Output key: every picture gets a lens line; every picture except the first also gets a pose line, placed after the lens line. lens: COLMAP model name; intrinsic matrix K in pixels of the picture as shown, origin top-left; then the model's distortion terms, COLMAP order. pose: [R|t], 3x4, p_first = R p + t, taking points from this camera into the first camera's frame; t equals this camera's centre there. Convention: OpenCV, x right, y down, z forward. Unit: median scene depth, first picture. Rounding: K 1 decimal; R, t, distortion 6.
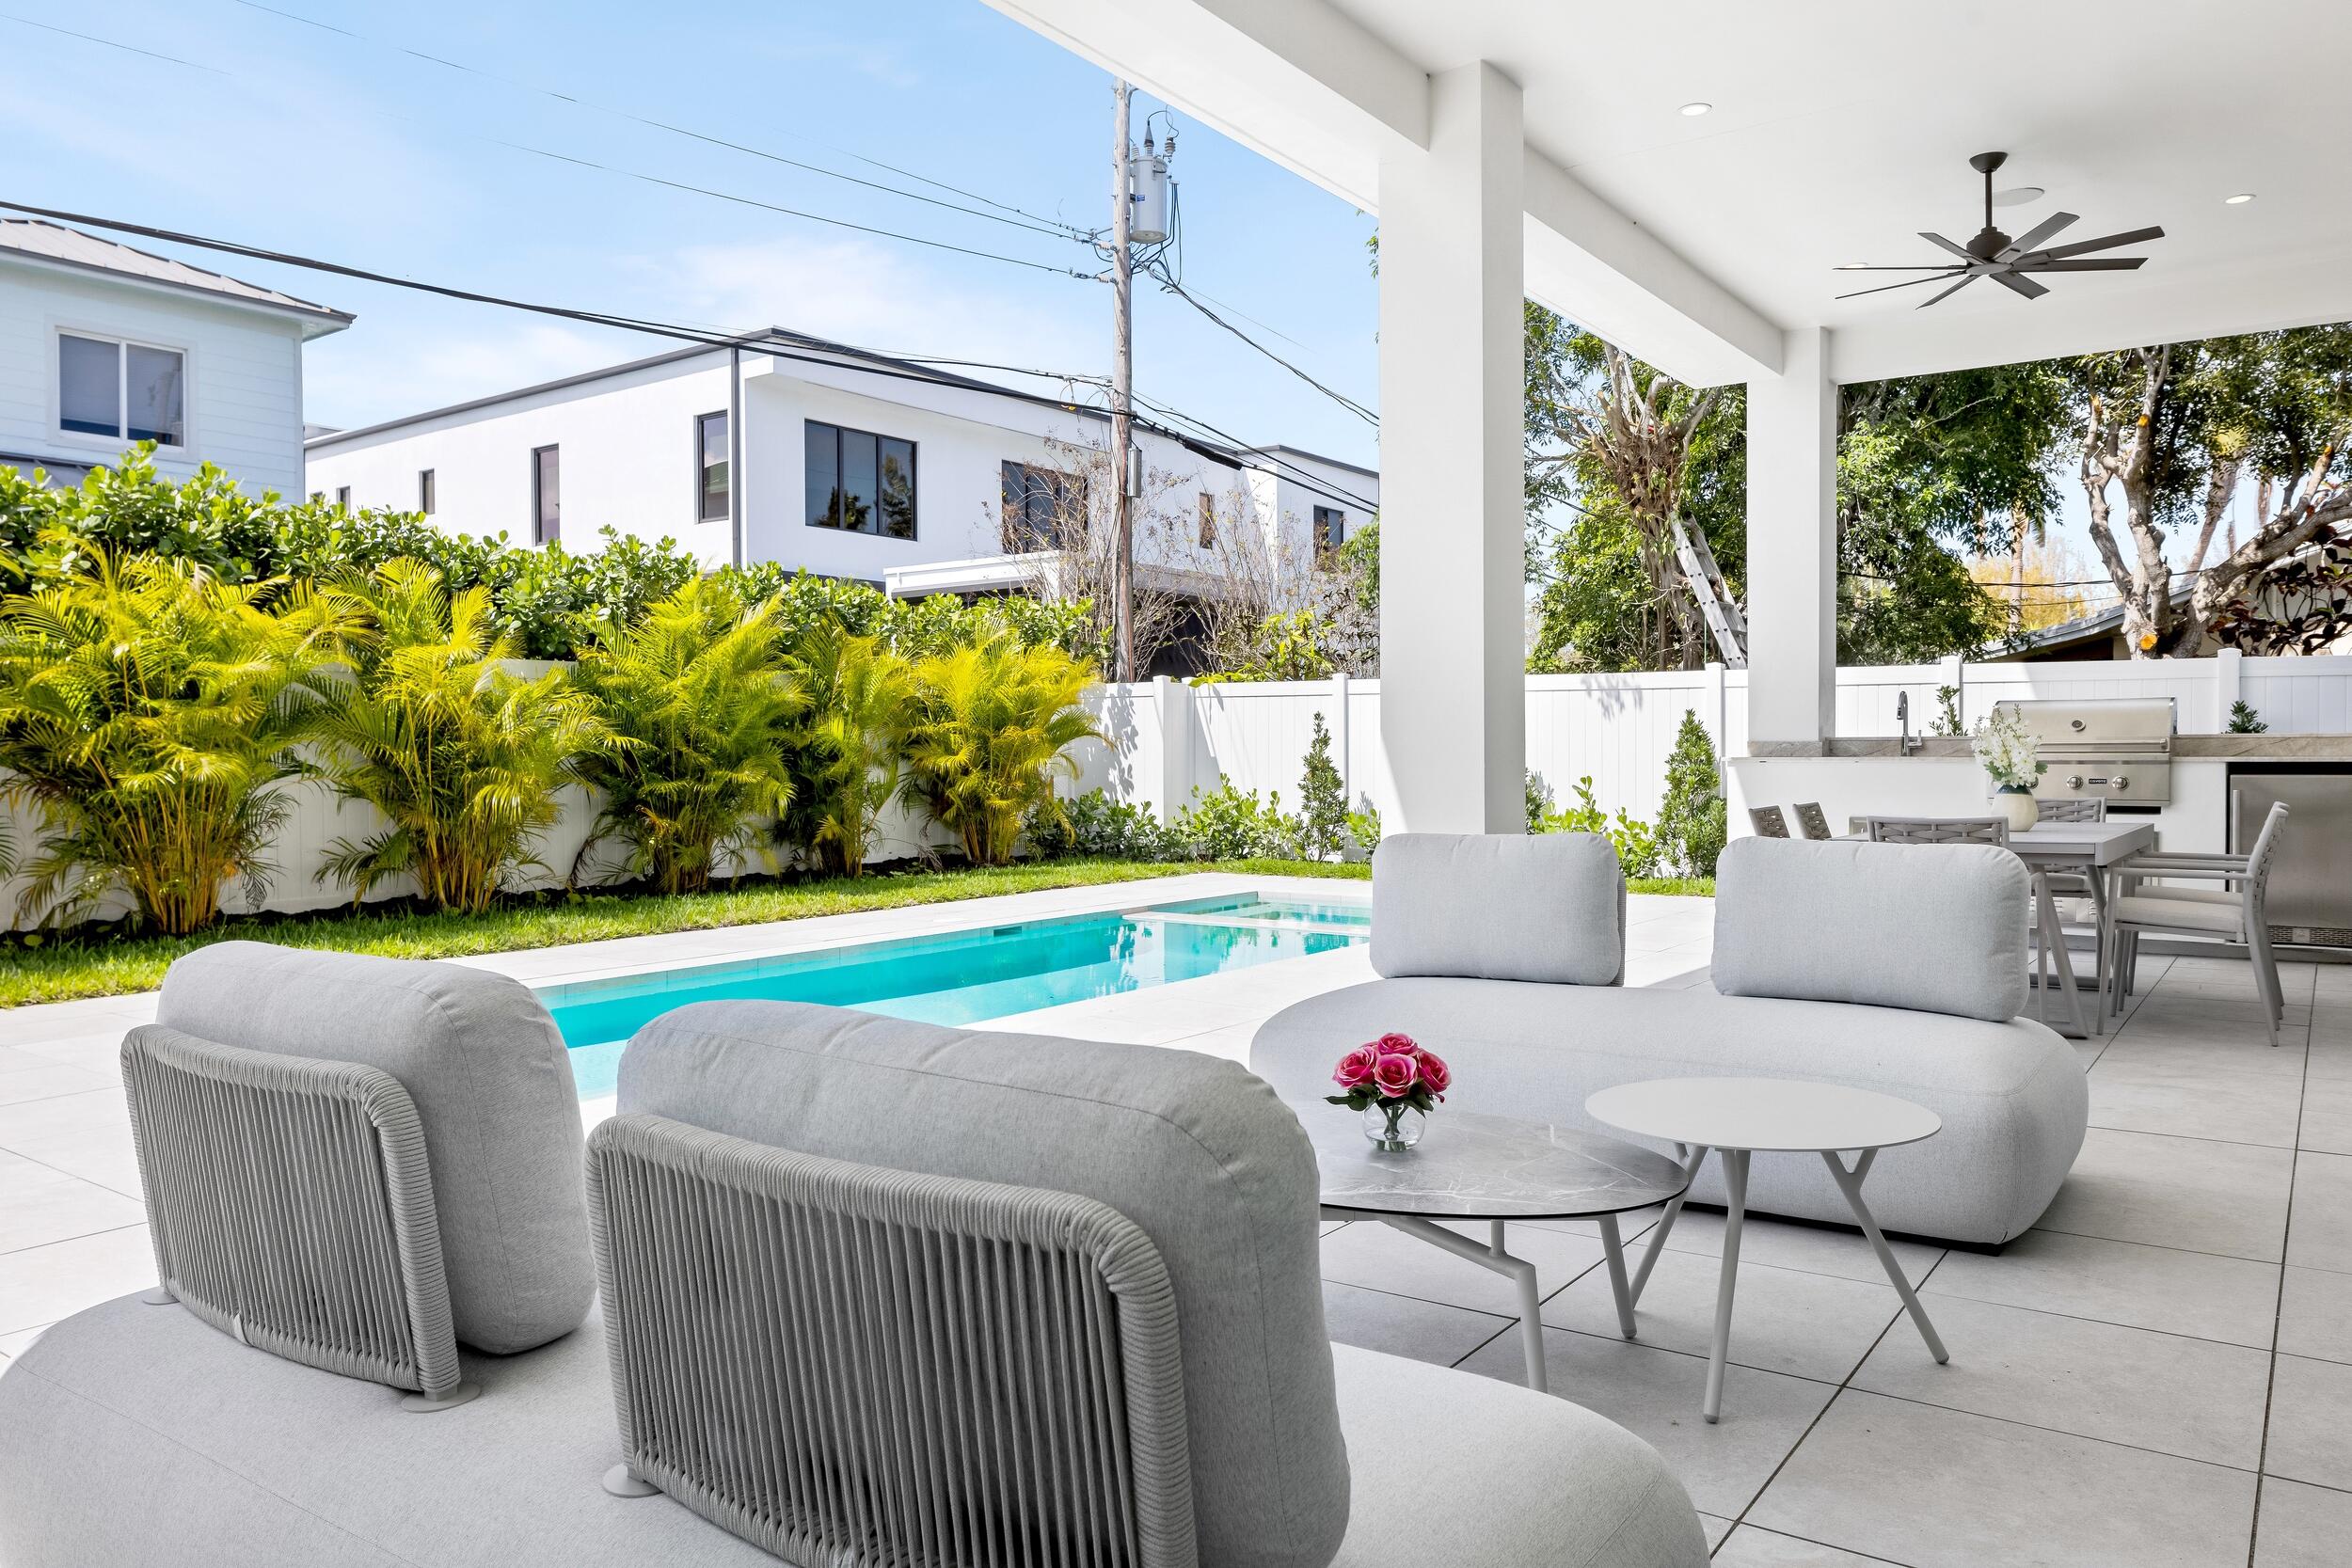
lens RADIAL K [[1603.1, 0, 1168.7], [0, 1603.1, 788.0], [0, 0, 1]] dist [-0.006086, 0.000643]
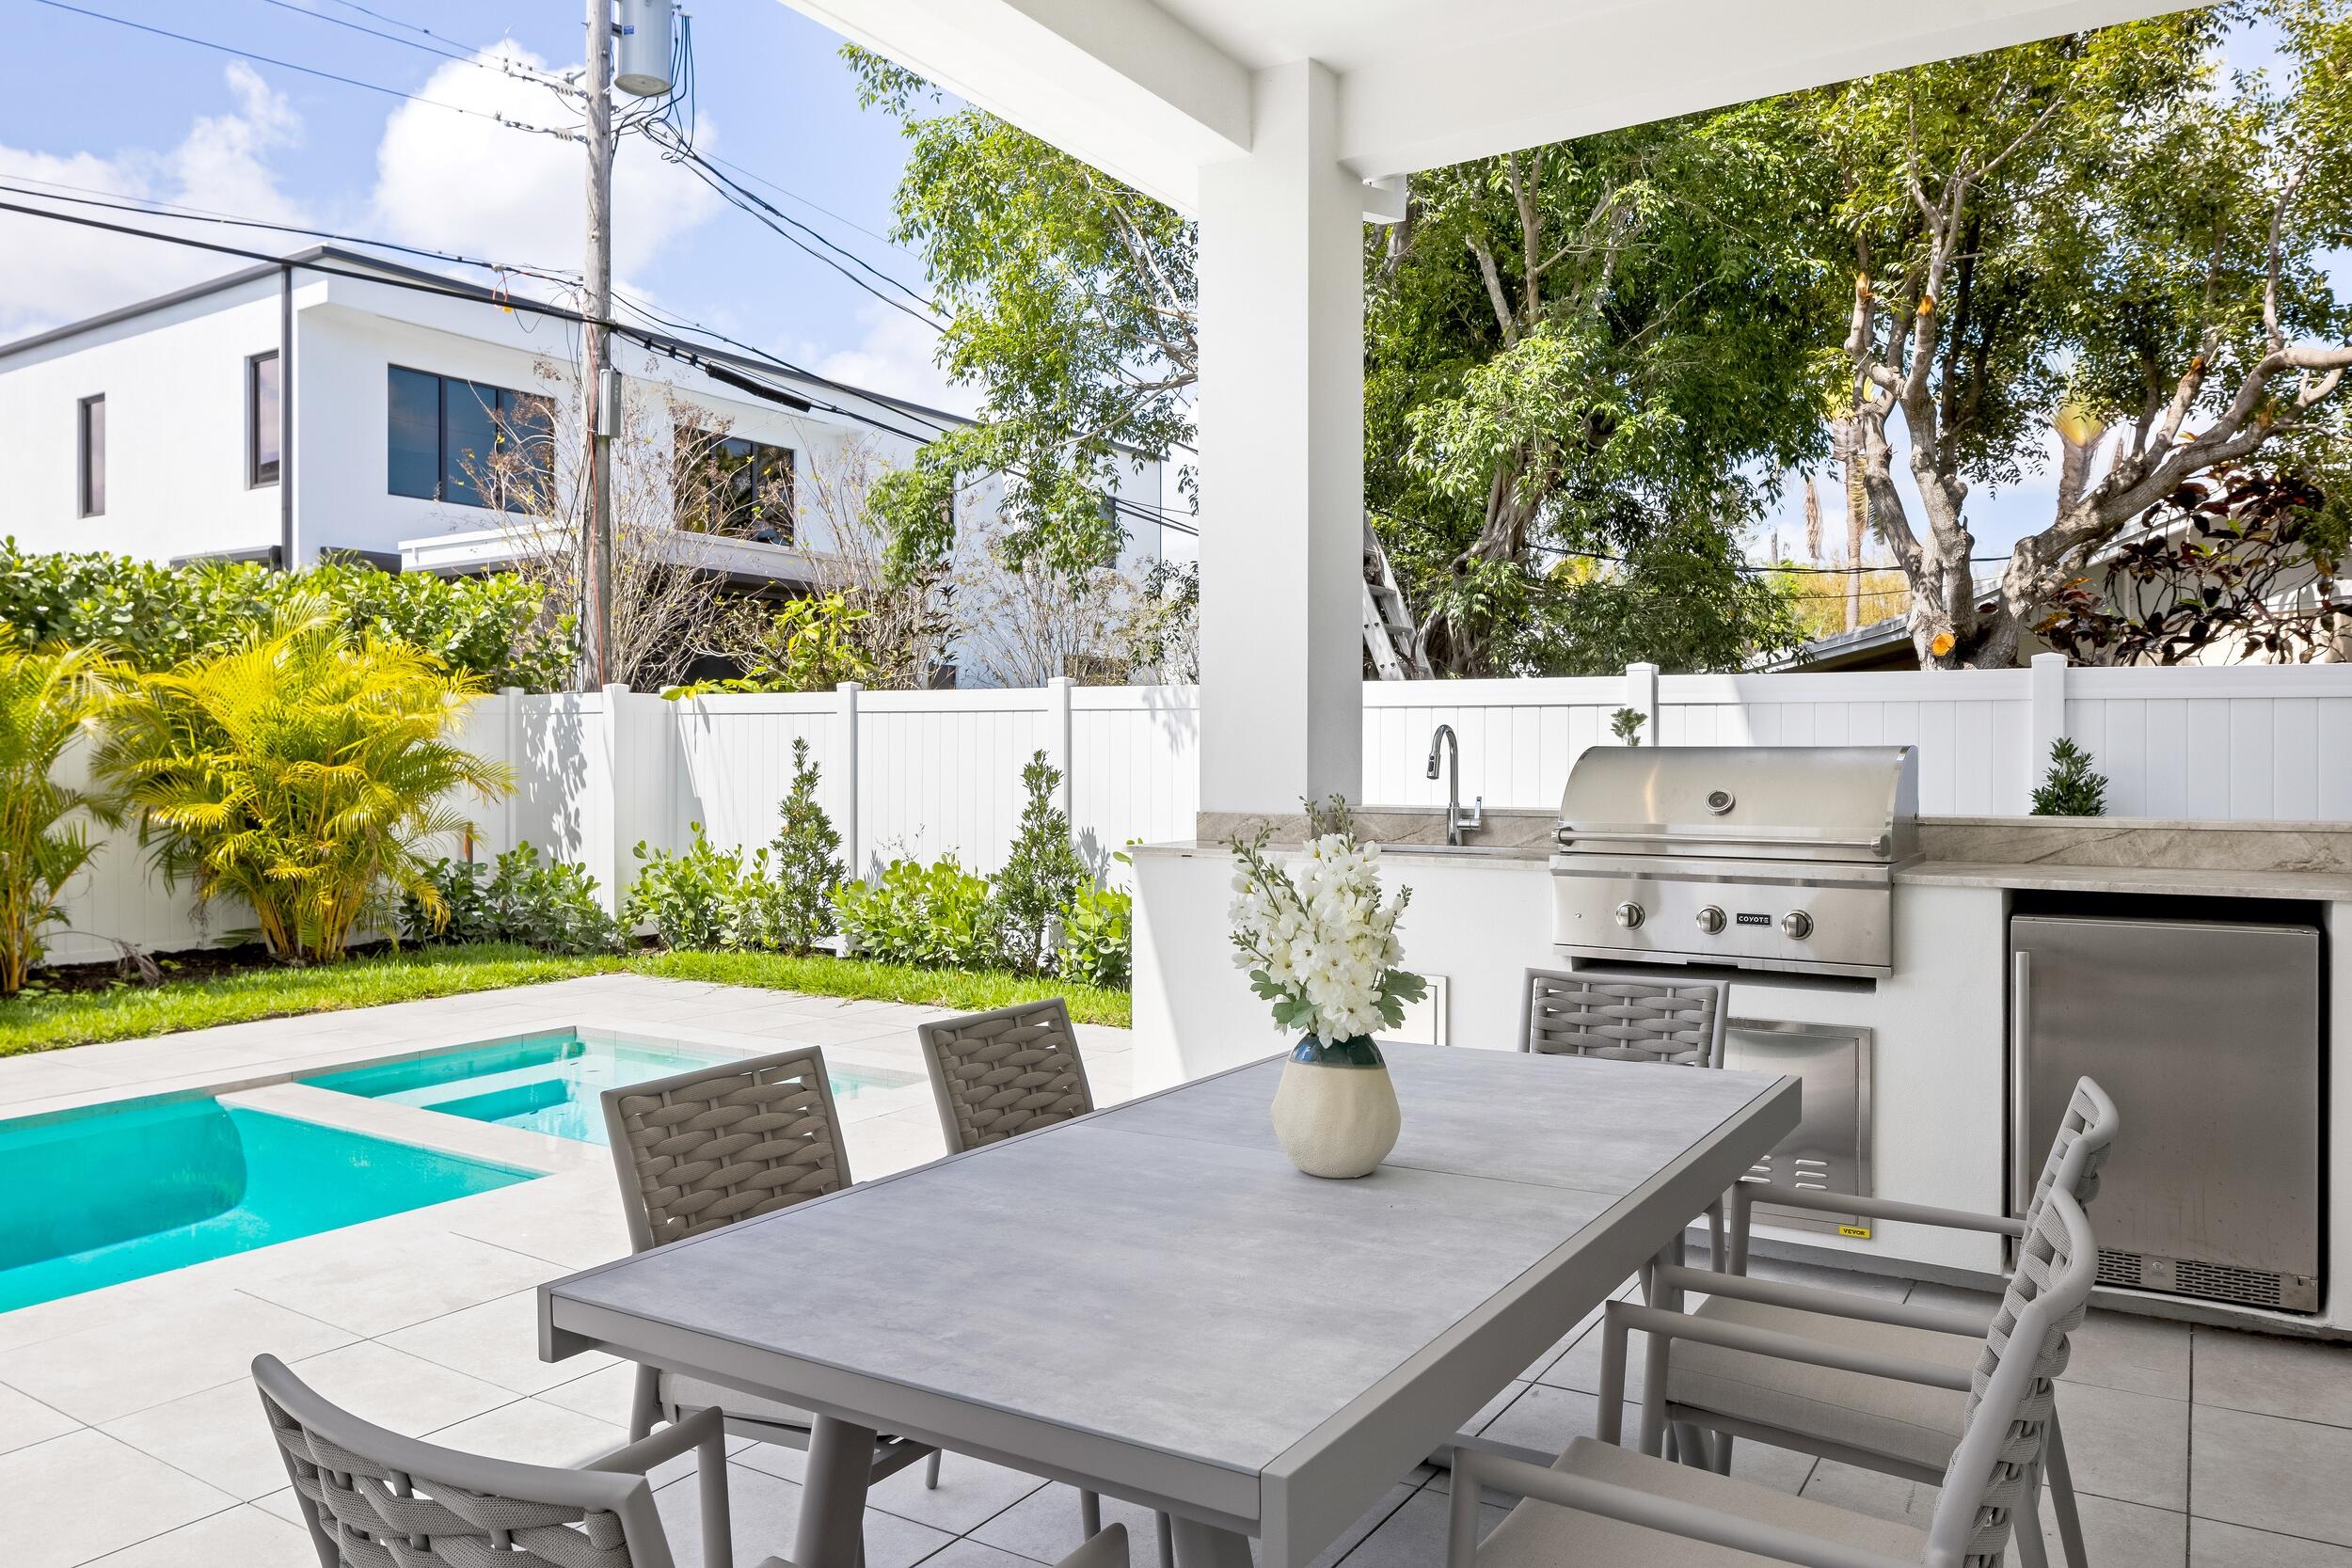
lens RADIAL K [[1603.1, 0, 1174.4], [0, 1603.1, 766.9], [0, 0, 1]] dist [-0.006086, 0.000643]
pose [[0.998096, 0.003857, 0.061565, 0.227684], [-0.002841, 0.999858, -0.016581, -0.025542], [-0.061620, 0.016374, 0.997965, 0.318907]]
